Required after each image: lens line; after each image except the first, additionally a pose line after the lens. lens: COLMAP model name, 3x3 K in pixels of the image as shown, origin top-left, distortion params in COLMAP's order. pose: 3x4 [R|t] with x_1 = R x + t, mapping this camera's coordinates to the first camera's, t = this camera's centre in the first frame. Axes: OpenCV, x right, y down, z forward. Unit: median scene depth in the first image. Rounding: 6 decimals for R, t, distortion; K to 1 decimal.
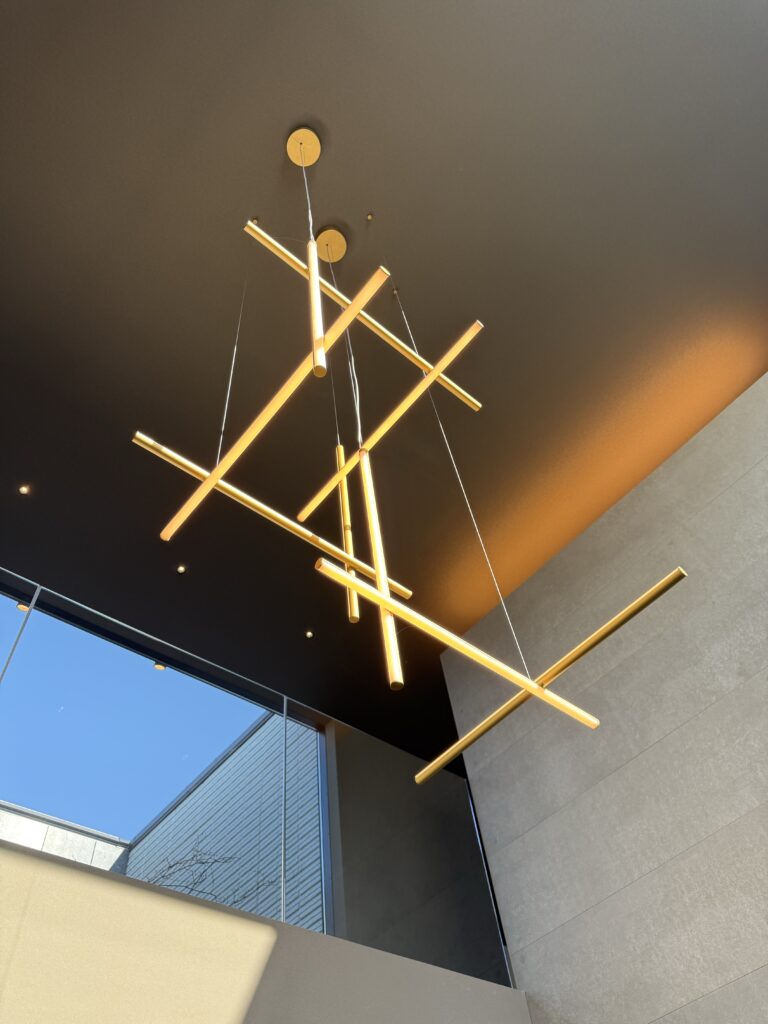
lens RADIAL K [[729.4, 0, 377.9], [0, 729.4, 512.9], [0, 0, 1]] dist [-0.000530, 0.000920]
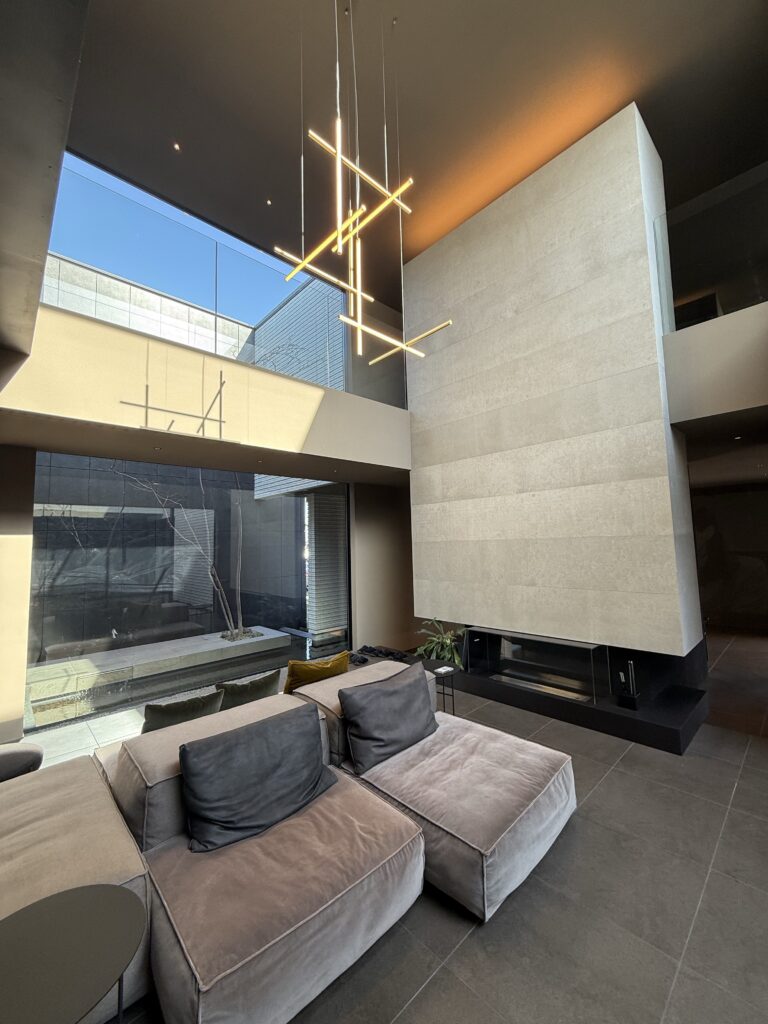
lens RADIAL K [[408.3, 0, 381.9], [0, 408.3, 508.4], [0, 0, 1]] dist [-0.001304, 0.000174]
pose [[0.996080, 0.076527, 0.044354, 0.047575], [-0.083257, 0.641871, 0.762279, -0.387632], [0.029865, -0.762984, 0.645727, -0.423946]]
